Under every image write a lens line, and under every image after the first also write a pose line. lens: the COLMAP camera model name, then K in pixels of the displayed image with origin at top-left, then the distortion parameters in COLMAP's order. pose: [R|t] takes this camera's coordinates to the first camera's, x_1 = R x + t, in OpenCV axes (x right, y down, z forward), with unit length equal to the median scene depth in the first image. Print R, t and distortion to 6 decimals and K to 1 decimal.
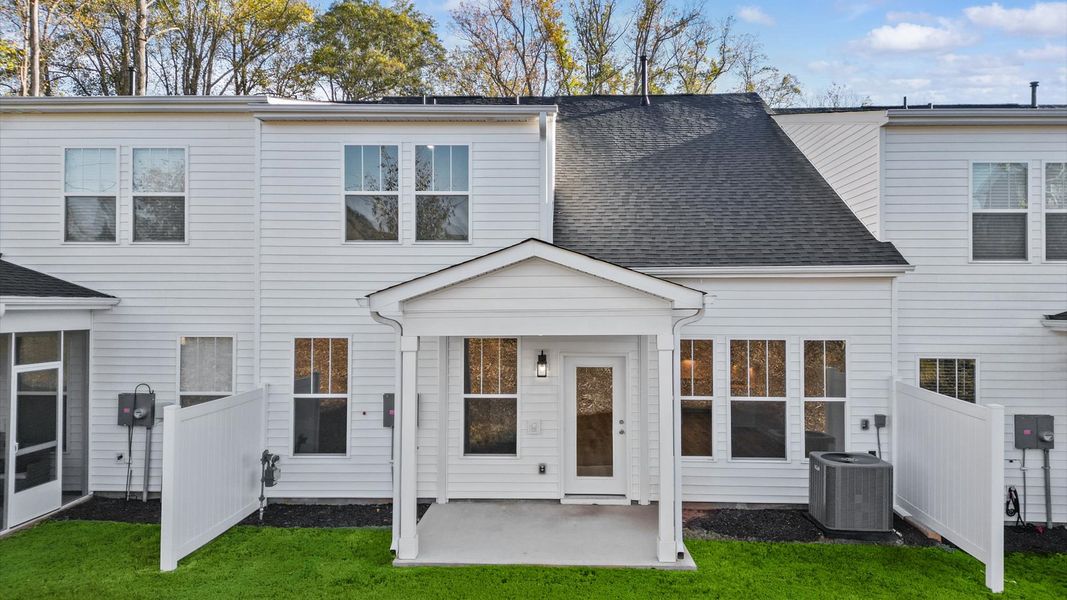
lens RADIAL K [[726.6, 0, 538.5], [0, 726.6, 300.5], [0, 0, 1]] dist [0.009857, -0.002565]
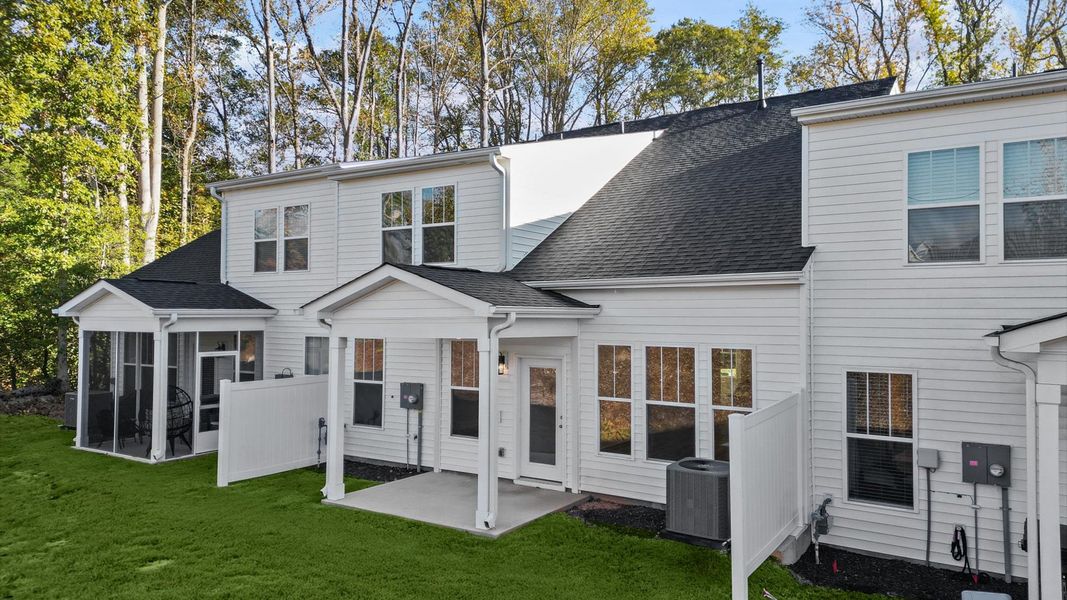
lens RADIAL K [[726.0, 0, 531.5], [0, 726.0, 299.6], [0, 0, 1]] dist [0.010957, -0.005589]
pose [[0.857584, -0.011213, -0.514222, 0.653024], [0.003851, 0.999874, -0.015380, 0.001360], [0.514330, 0.011209, 0.857519, 0.007875]]
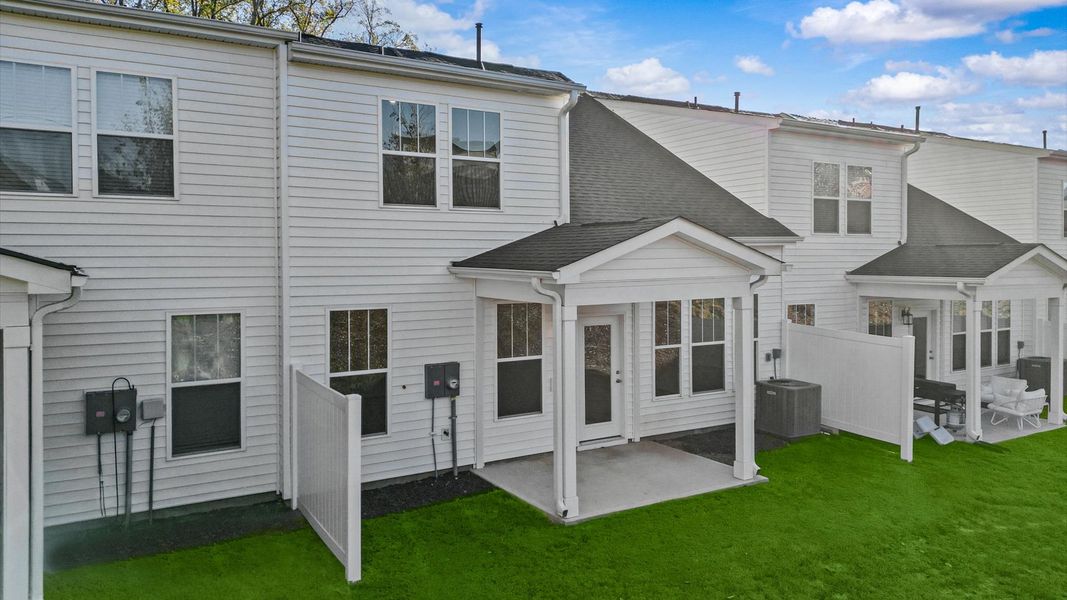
lens RADIAL K [[776.9, 0, 526.8], [0, 776.9, 262.3], [0, 0, 1]] dist [-0.004588, 0.003503]
pose [[0.831254, -0.009794, 0.555807, -0.671769], [-0.004114, 0.999709, 0.023768, -0.032196], [-0.555878, -0.022044, 0.830971, 0.075975]]
